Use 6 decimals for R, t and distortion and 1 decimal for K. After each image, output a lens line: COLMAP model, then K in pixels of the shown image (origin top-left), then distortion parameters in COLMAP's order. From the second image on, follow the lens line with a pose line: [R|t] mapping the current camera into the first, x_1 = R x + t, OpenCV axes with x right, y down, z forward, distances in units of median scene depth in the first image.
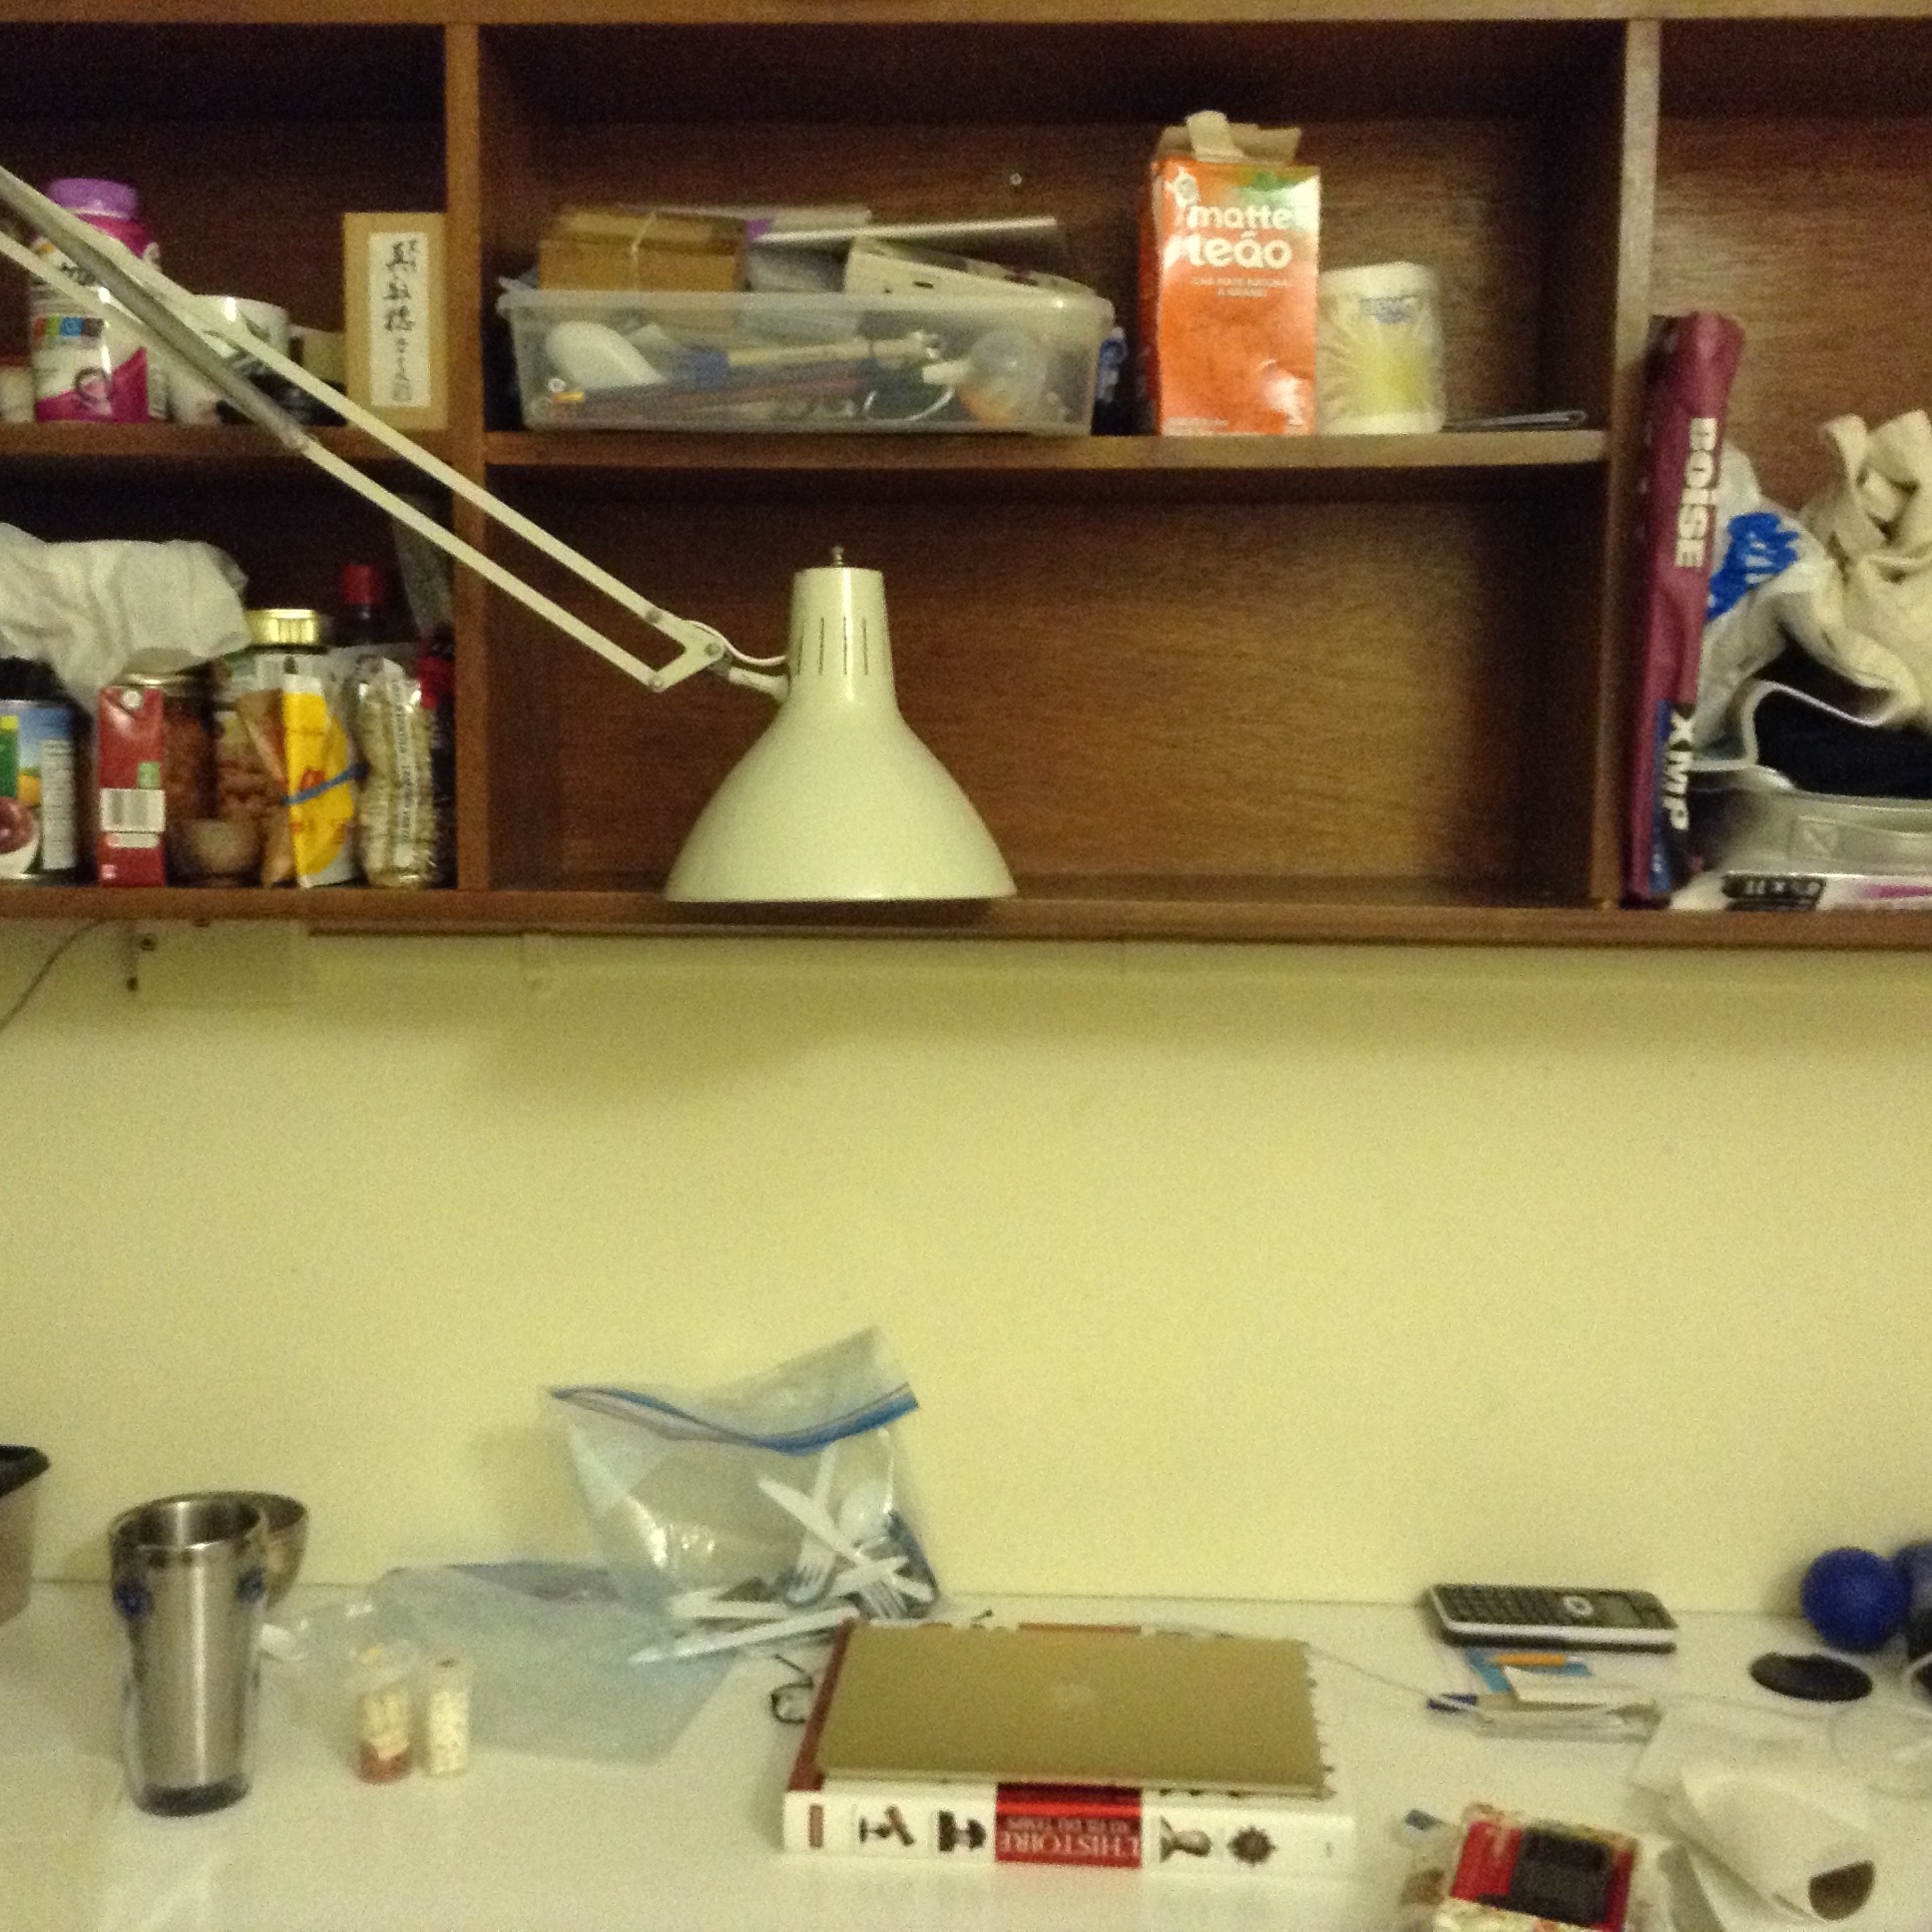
lens RADIAL K [[2301.3, 0, 970.5], [0, 2301.3, 943.2], [0, 0, 1]] dist [0.167458, -0.365708]
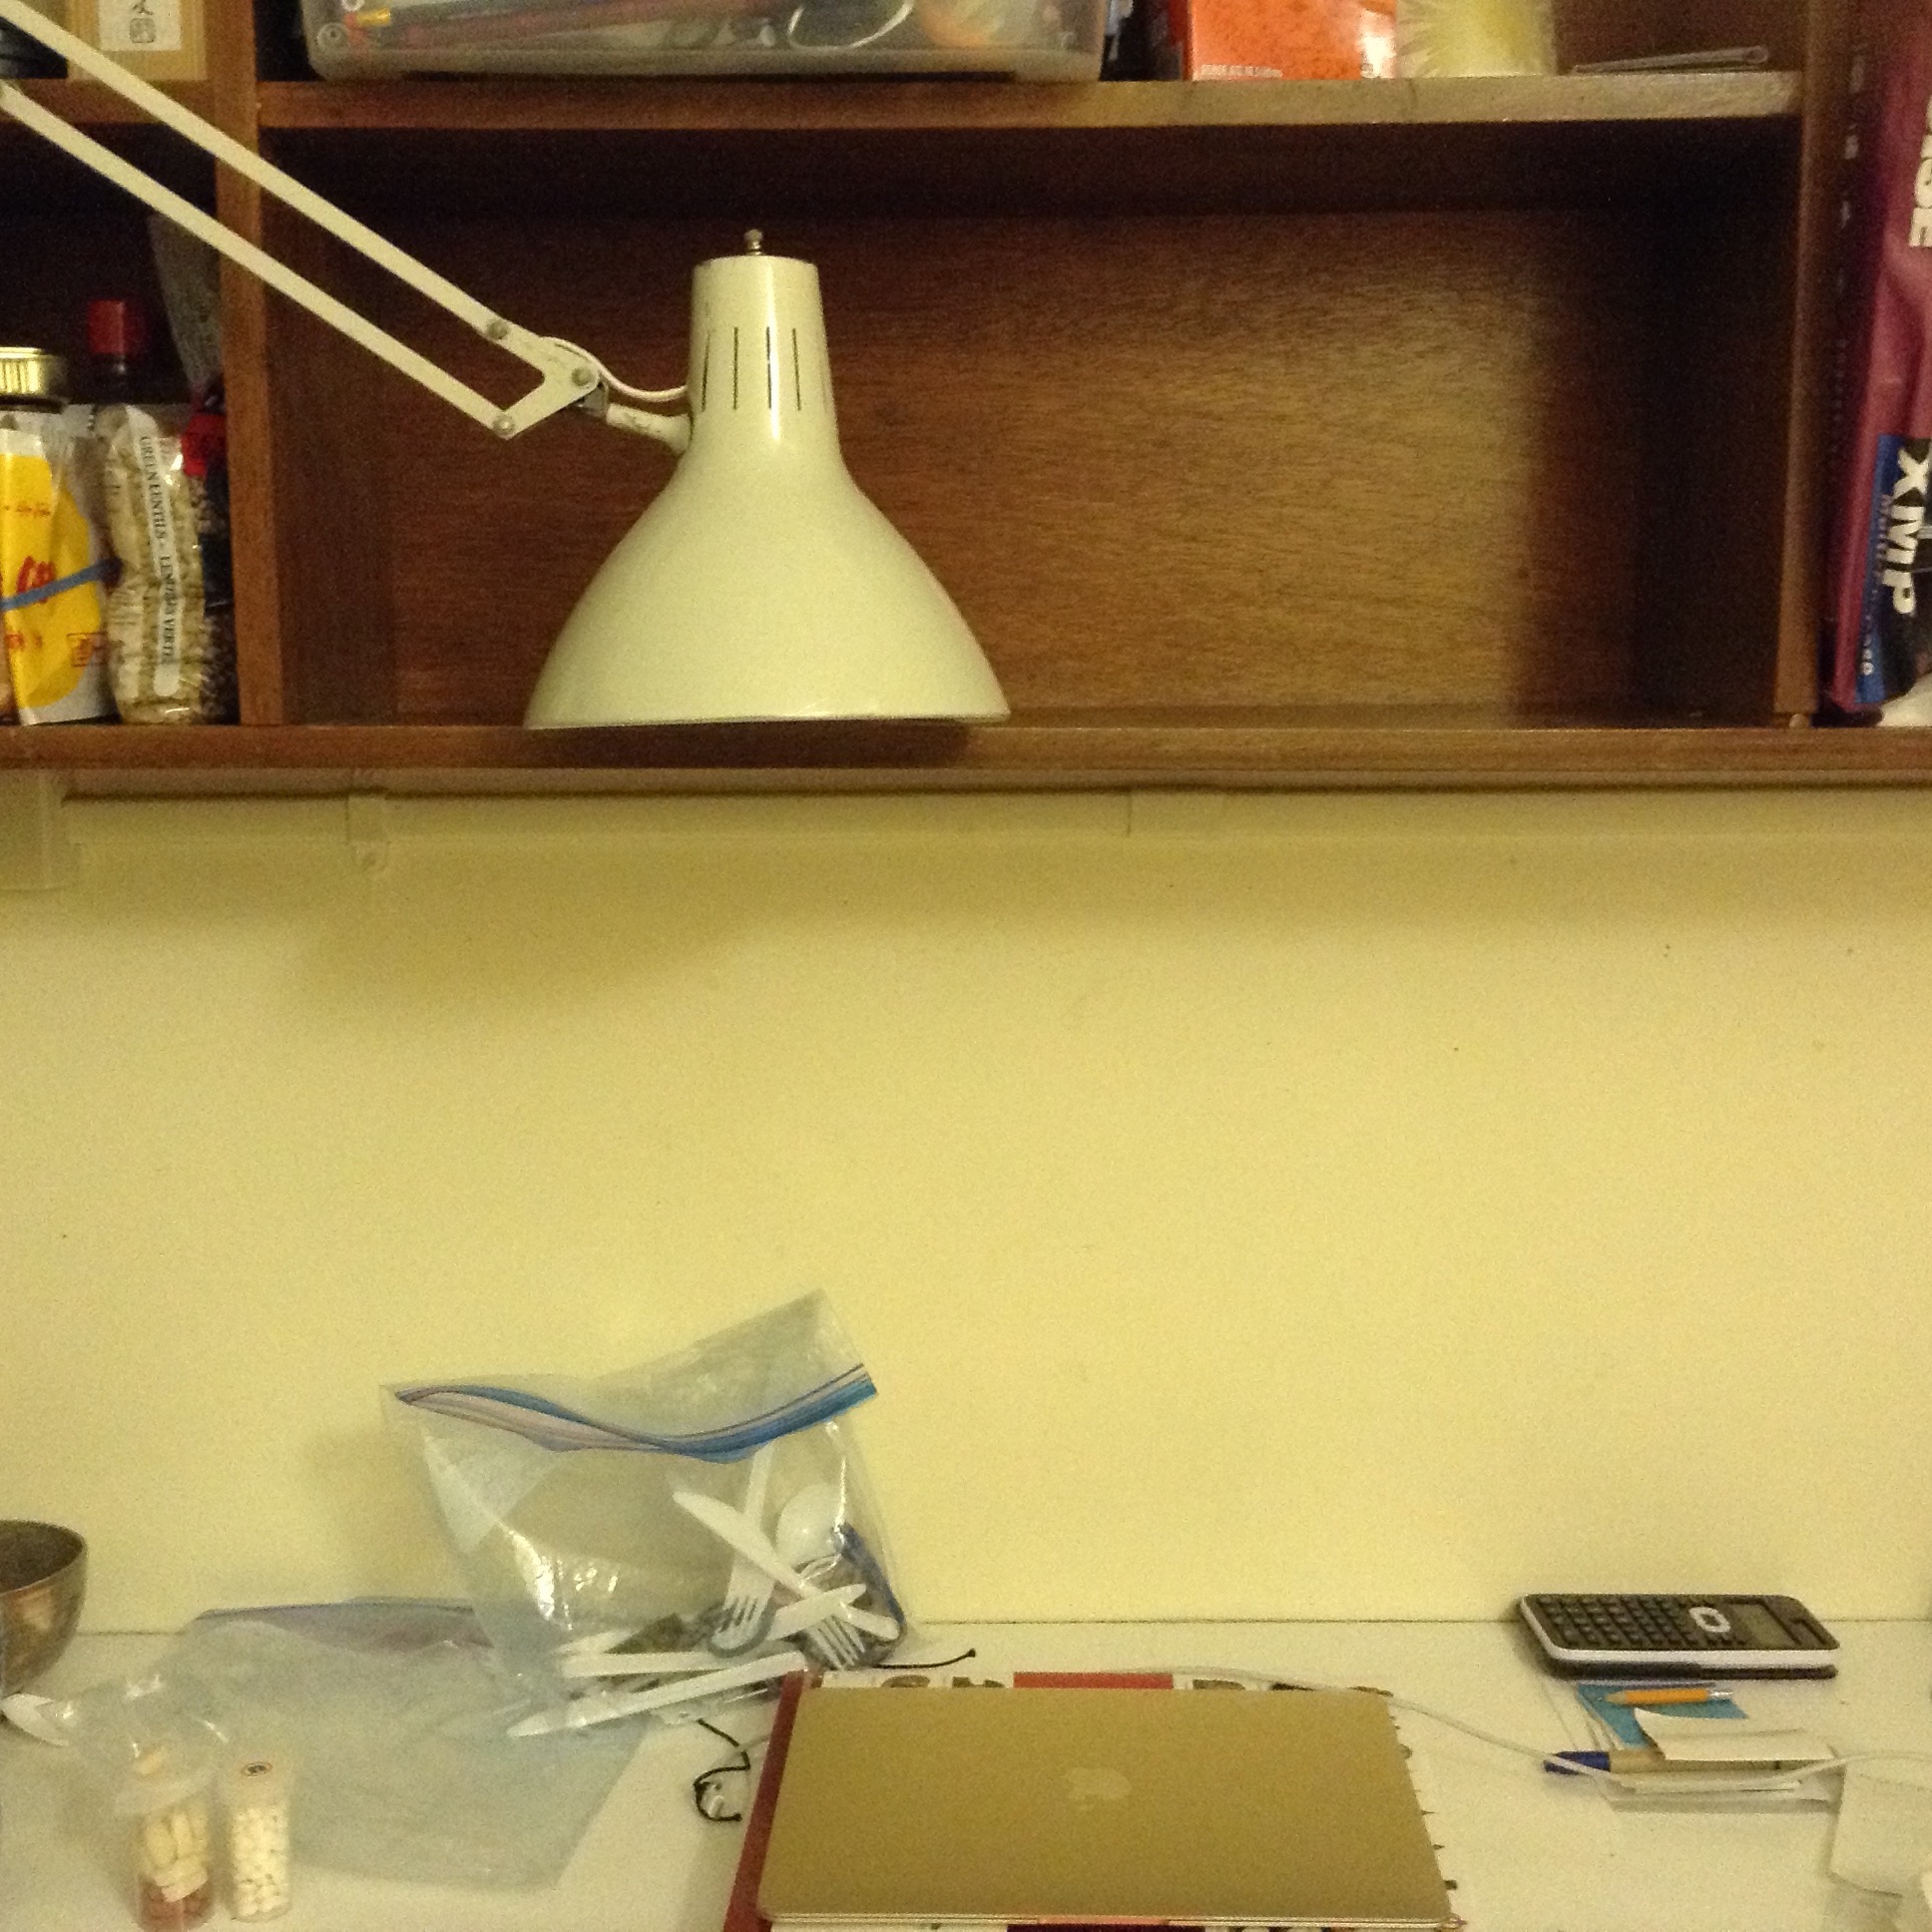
lens RADIAL K [[2327.7, 0, 967.9], [0, 2327.7, 941.7], [0, 0, 1]] dist [0.157629, -0.335184]
pose [[0.999085, -0.017854, 0.038873, -0.021902], [0.016323, 0.999092, 0.039350, 0.019251], [-0.039540, -0.038679, 0.998469, 0.241213]]
